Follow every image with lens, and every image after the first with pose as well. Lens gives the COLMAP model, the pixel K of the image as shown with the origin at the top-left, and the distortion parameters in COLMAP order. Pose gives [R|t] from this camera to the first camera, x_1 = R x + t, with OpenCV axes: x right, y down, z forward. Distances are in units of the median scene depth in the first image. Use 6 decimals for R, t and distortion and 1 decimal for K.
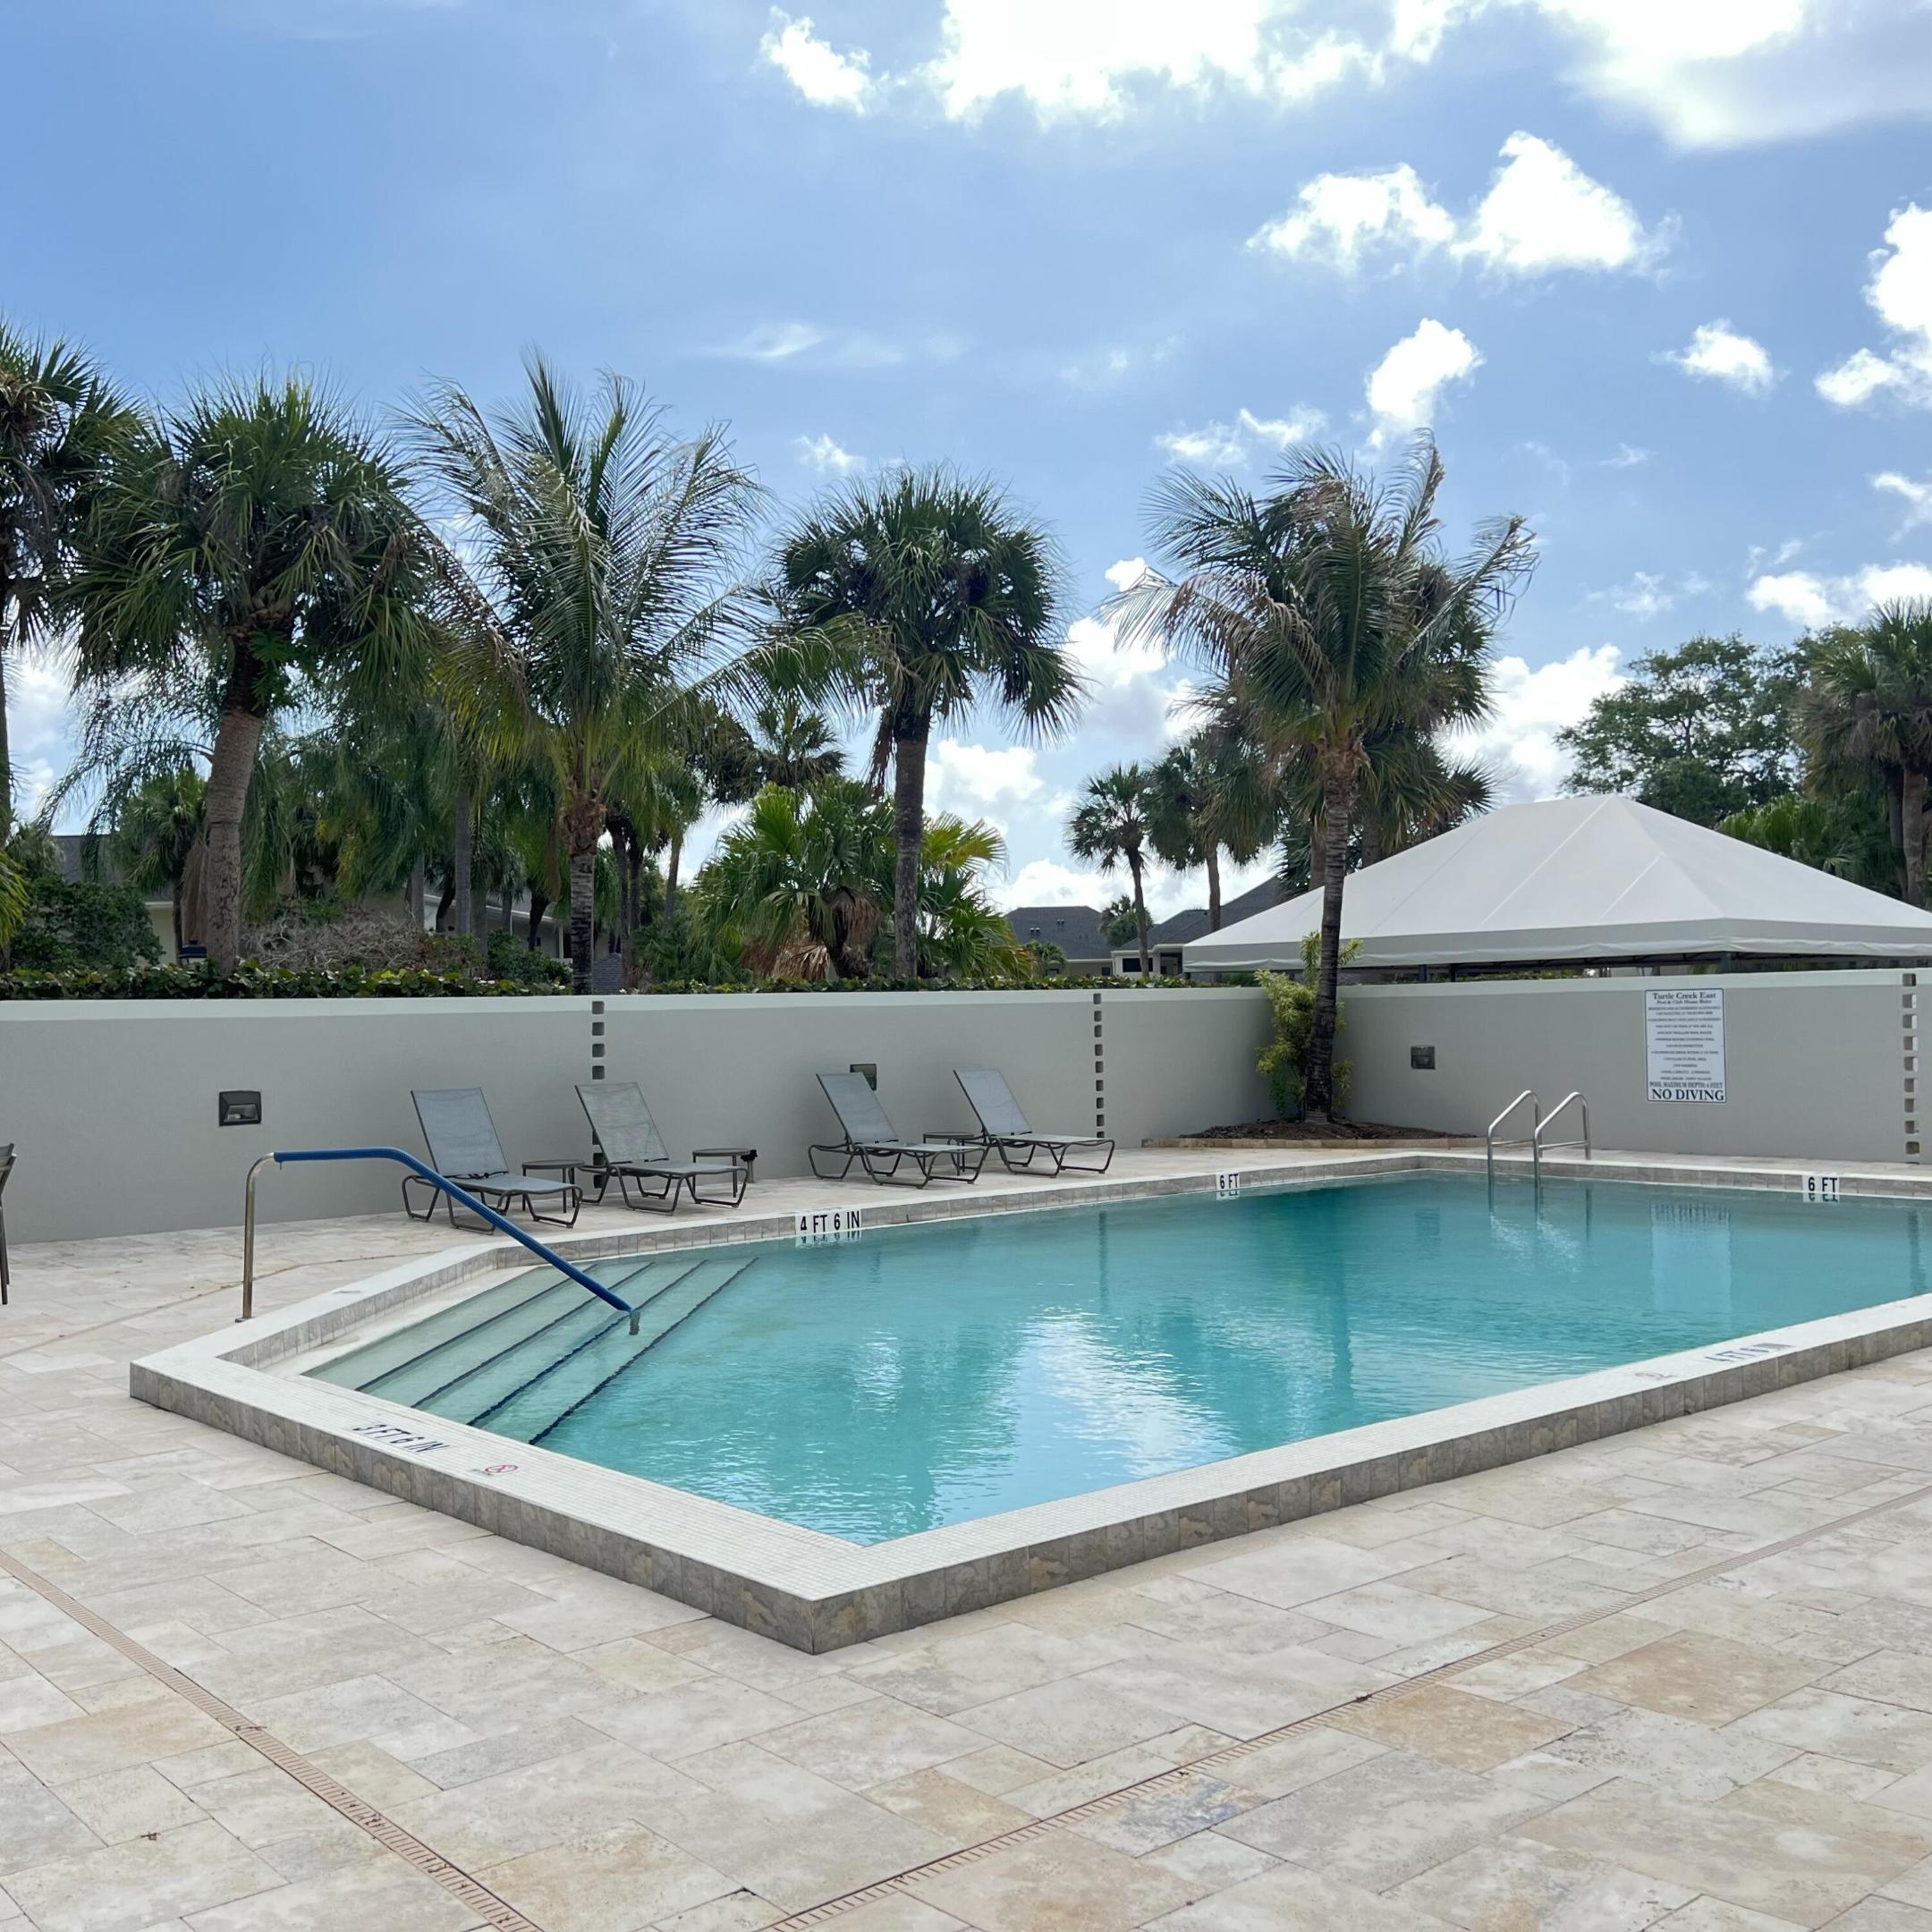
lens RADIAL K [[1917.2, 0, 964.8], [0, 1917.2, 957.4], [0, 0, 1]] dist [0.141078, -0.244851]
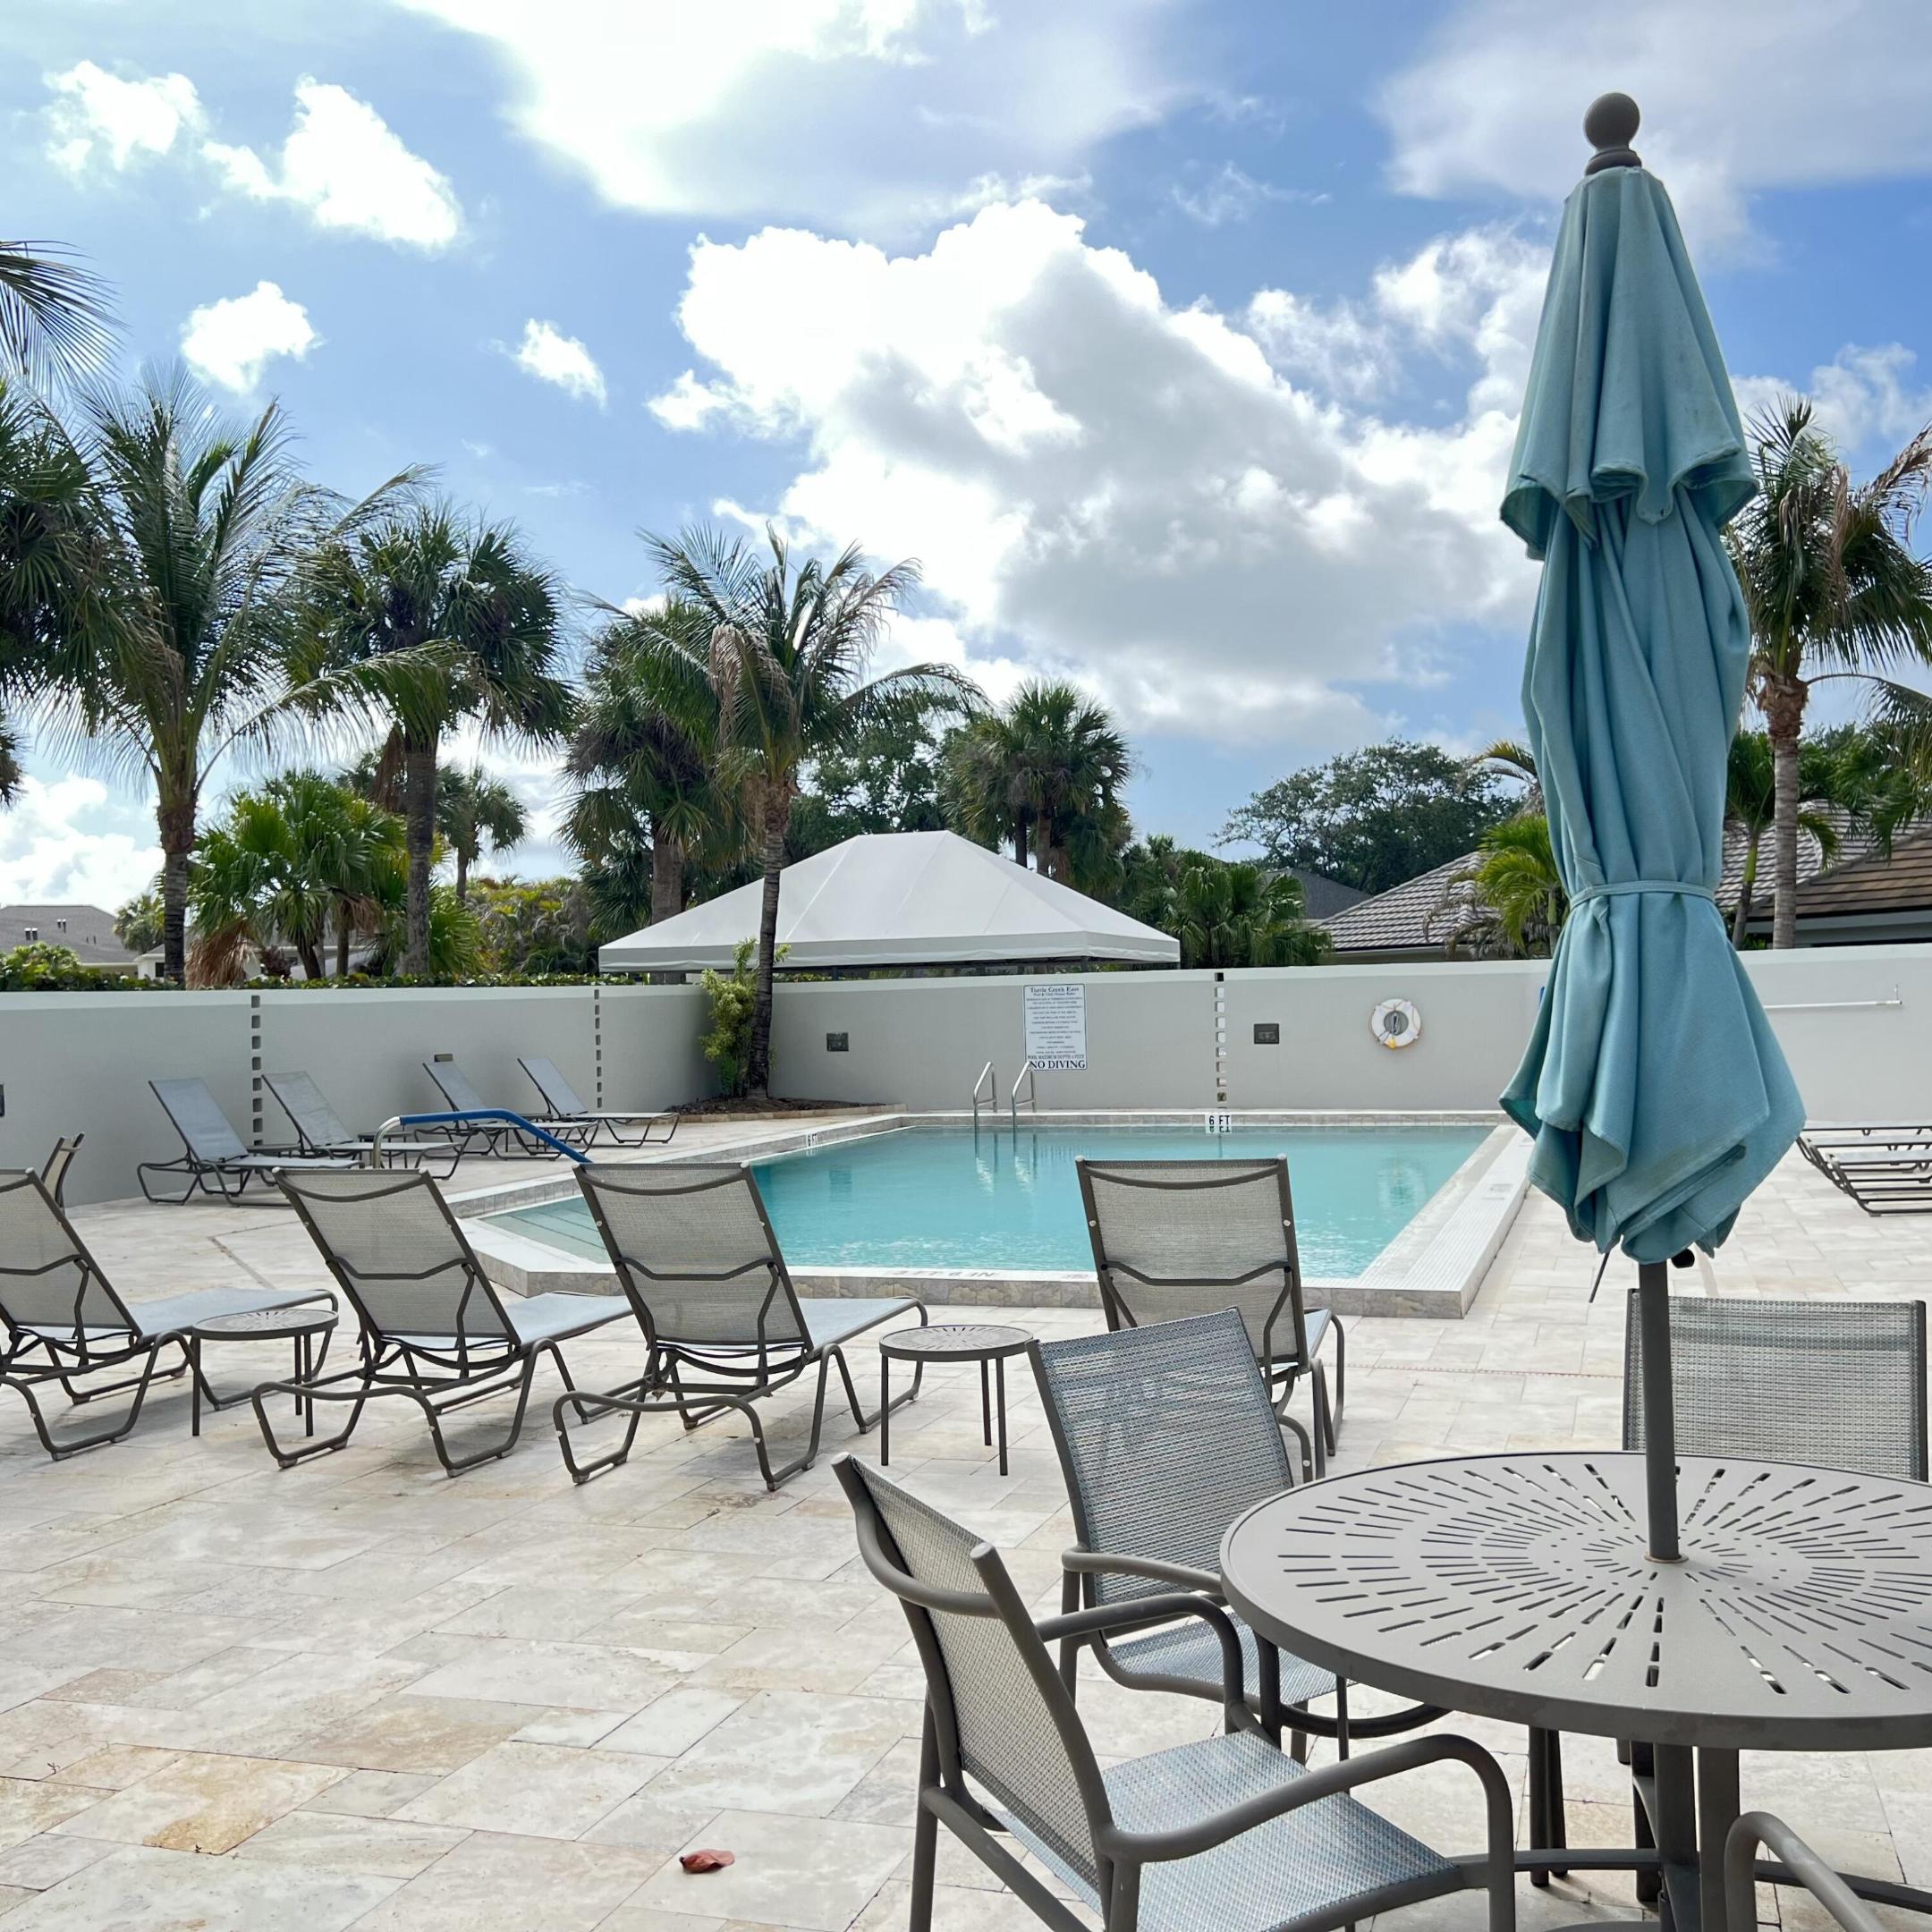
lens RADIAL K [[1894.3, 0, 966.0], [0, 1894.3, 966.0], [0, 0, 1]] dist [-0.009961, -0.004644]
pose [[0.864597, 0.004159, 0.502449, -0.296560], [-0.004993, 0.999987, 0.000314, 0.003373], [-0.502442, -0.002781, 0.864607, -0.070344]]
